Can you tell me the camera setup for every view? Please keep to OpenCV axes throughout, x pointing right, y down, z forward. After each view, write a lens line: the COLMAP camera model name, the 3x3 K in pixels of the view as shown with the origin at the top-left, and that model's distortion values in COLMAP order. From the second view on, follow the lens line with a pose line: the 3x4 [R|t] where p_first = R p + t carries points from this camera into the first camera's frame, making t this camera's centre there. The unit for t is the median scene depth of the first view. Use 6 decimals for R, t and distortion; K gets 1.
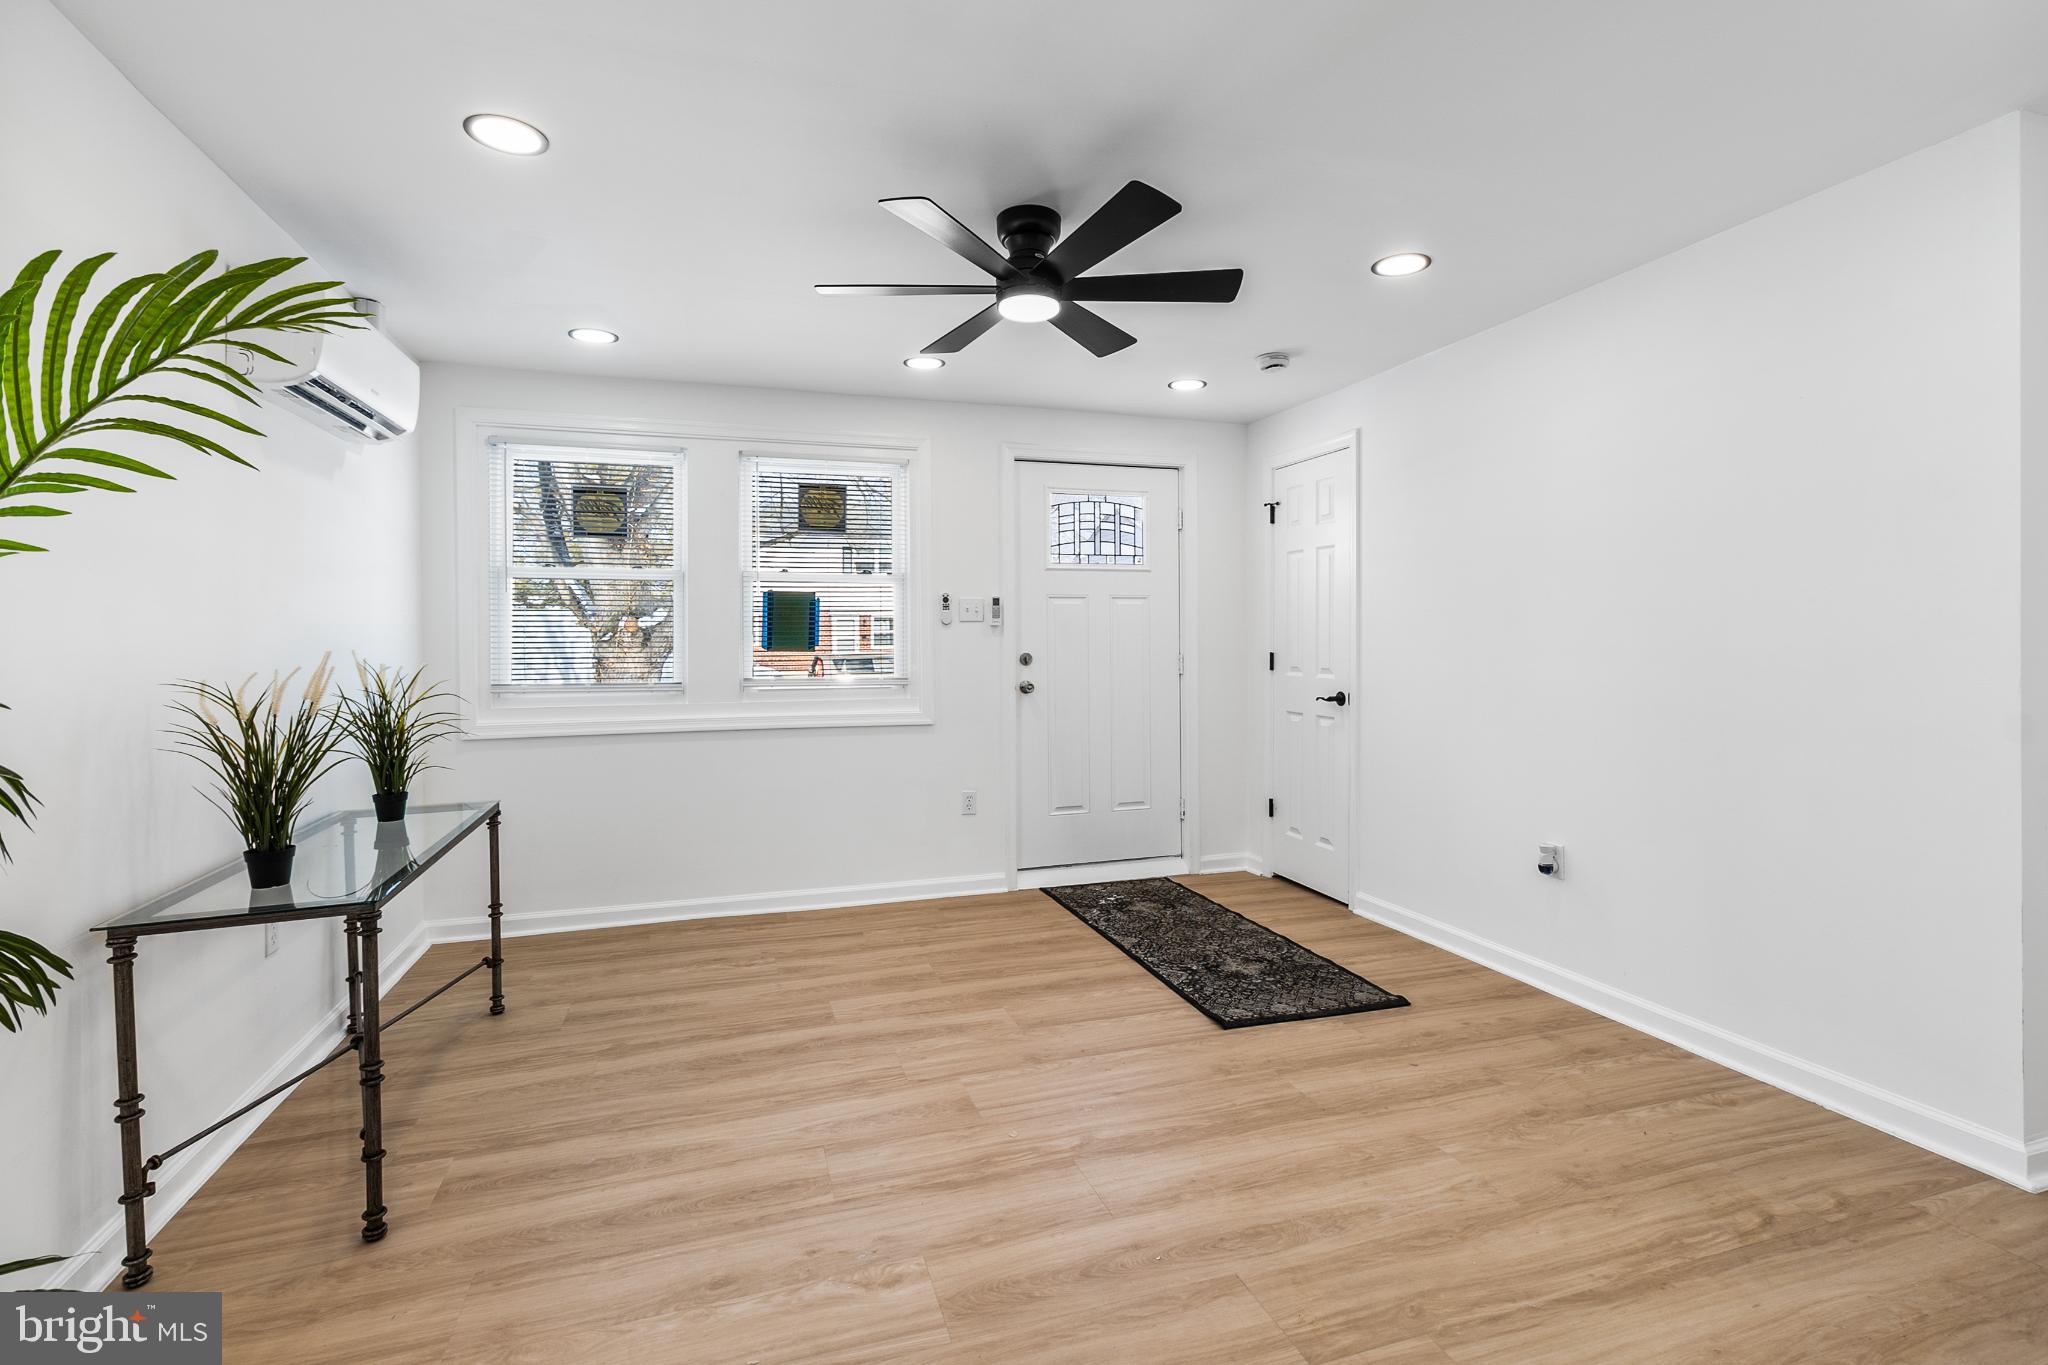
lens RADIAL K [[965.5, 0, 1049.5], [0, 965.5, 649.2], [0, 0, 1]] dist [0.000232, -0.000679]
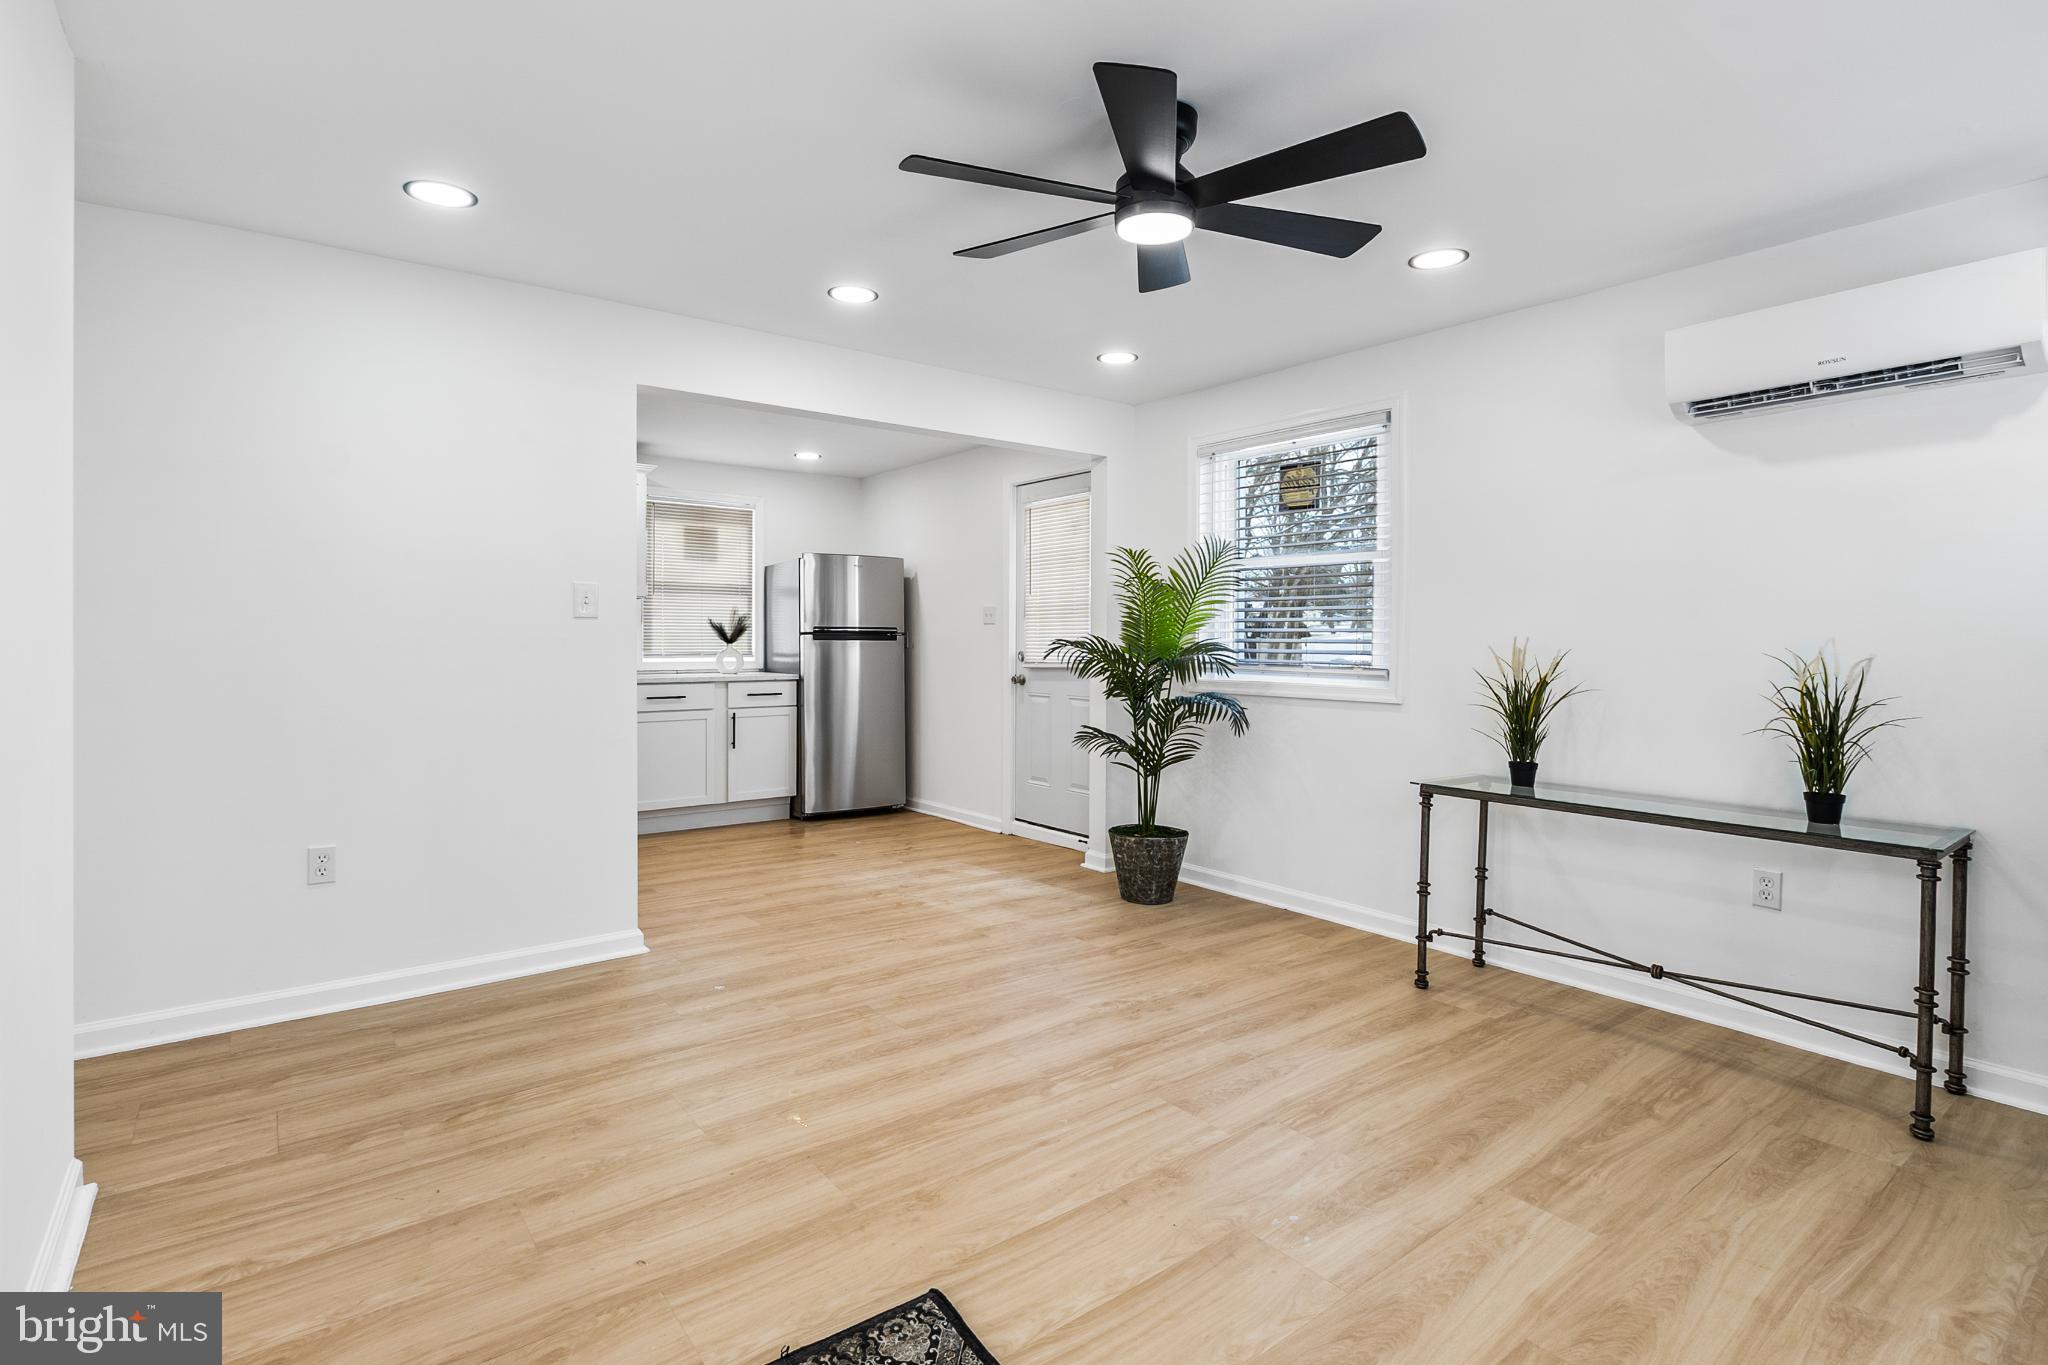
lens RADIAL K [[965.5, 0, 1031.3], [0, 965.5, 663.6], [0, 0, 1]] dist [0.000232, -0.000679]
pose [[-0.947152, 0.008115, -0.320682, 0.384110], [-0.003437, 0.999366, 0.035441, -0.000698], [0.320767, 0.034670, -0.946523, 1.947905]]
